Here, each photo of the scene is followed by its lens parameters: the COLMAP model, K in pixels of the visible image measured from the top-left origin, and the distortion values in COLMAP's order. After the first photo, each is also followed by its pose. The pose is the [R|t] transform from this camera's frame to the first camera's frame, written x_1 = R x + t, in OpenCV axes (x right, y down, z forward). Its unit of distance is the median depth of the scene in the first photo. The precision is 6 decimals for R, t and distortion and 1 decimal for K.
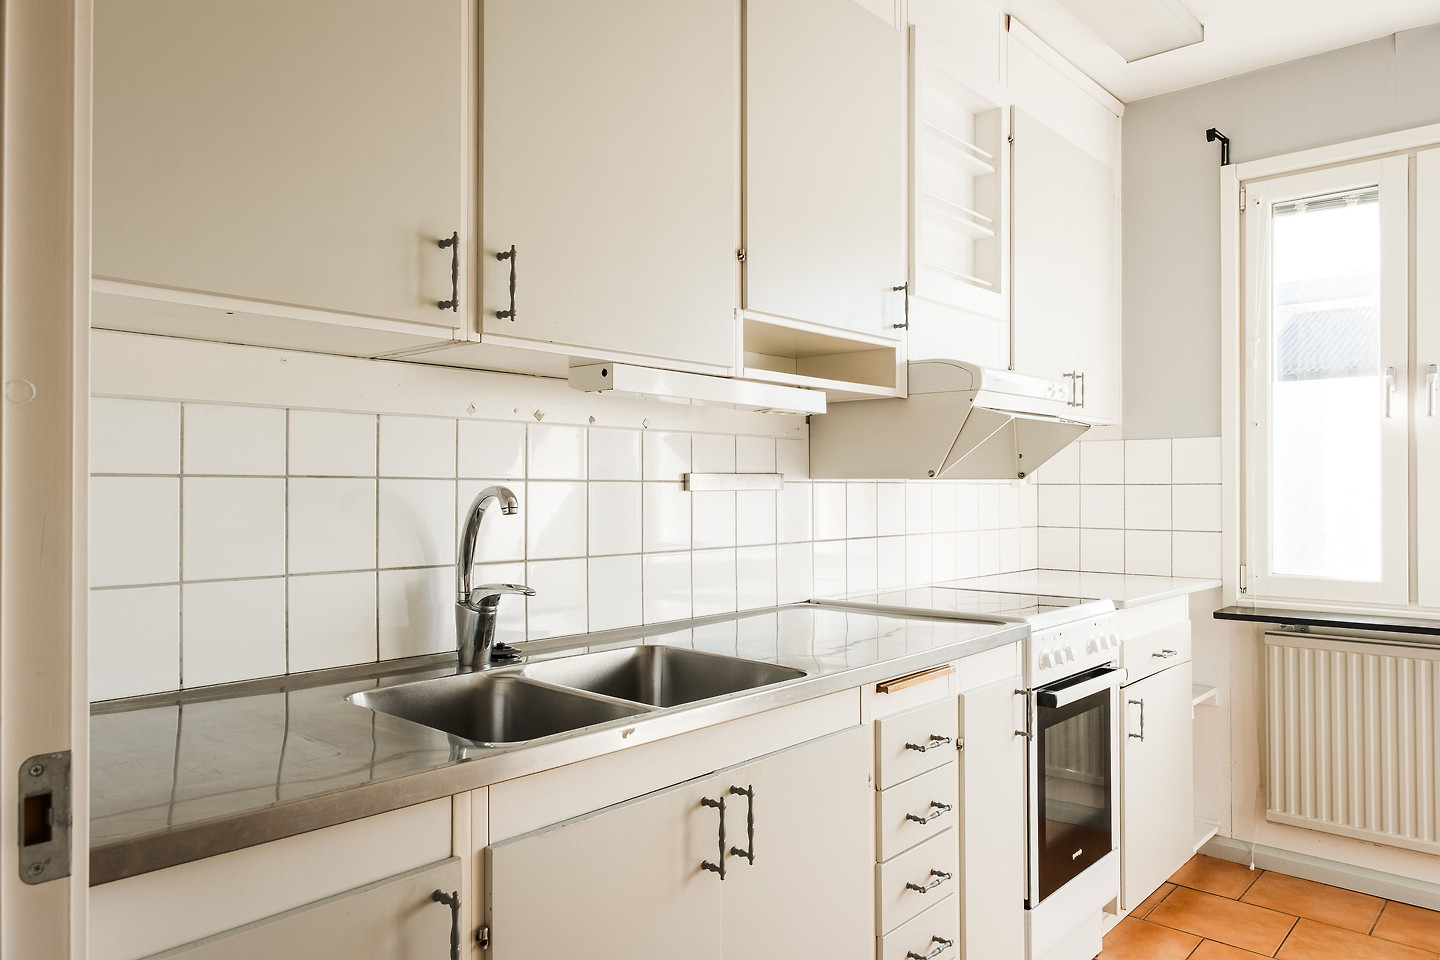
lens RADIAL K [[999.3, 0, 703.4], [0, 999.3, 481.6], [0, 0, 1]] dist [0.009369, 0.004770]
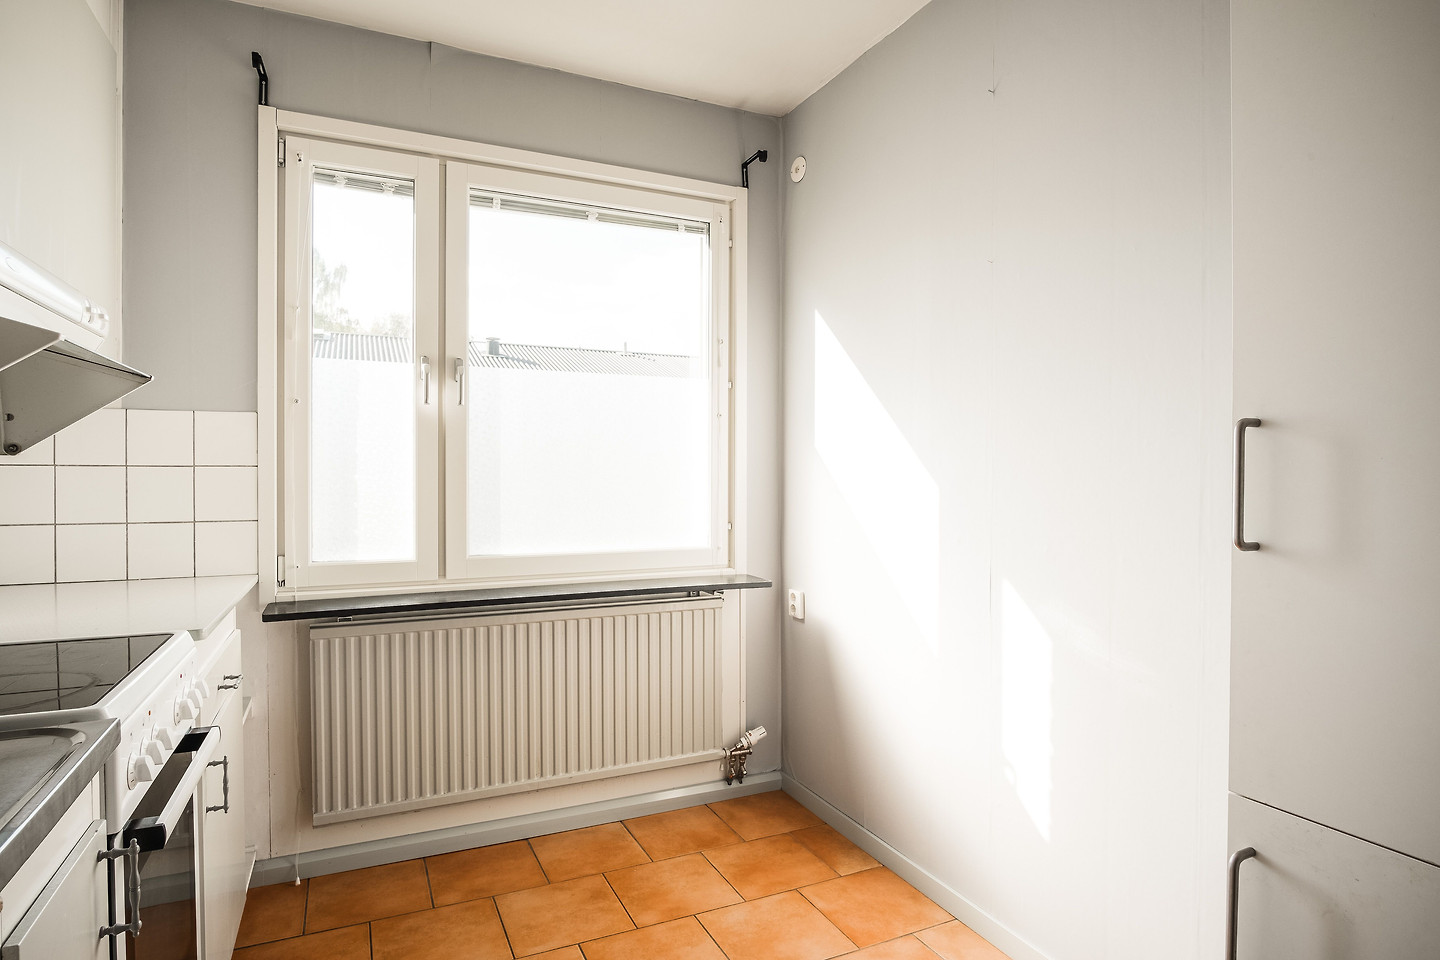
lens RADIAL K [[791.2, 0, 754.9], [0, 791.2, 482.6], [0, 0, 1]] dist [-0.025080, 0.002931]
pose [[0.373382, -0.010661, 0.927617, 0.045487], [-0.008685, 0.999850, 0.014987, 0.002959], [-0.927637, -0.013652, 0.373233, 0.371601]]
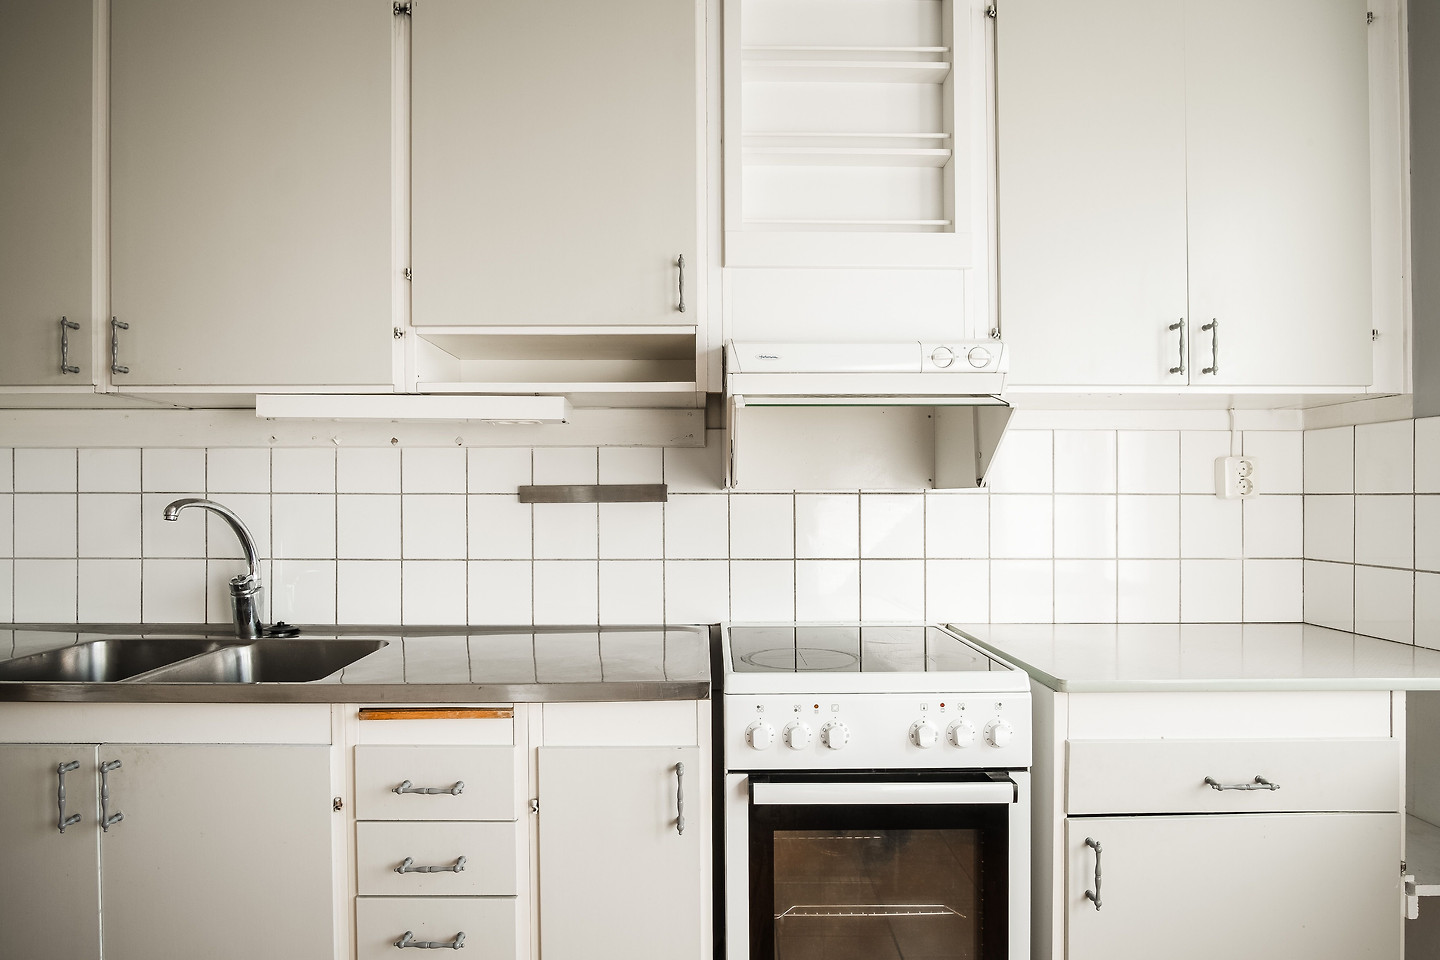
lens RADIAL K [[792.4, 0, 714.2], [0, 792.4, 489.3], [0, 0, 1]] dist [-0.030824, 0.000573]
pose [[0.683663, -0.007472, -0.729760, 0.550847], [0.007008, 0.999969, -0.003674, -0.000040], [0.729765, -0.002602, 0.683694, 0.439935]]
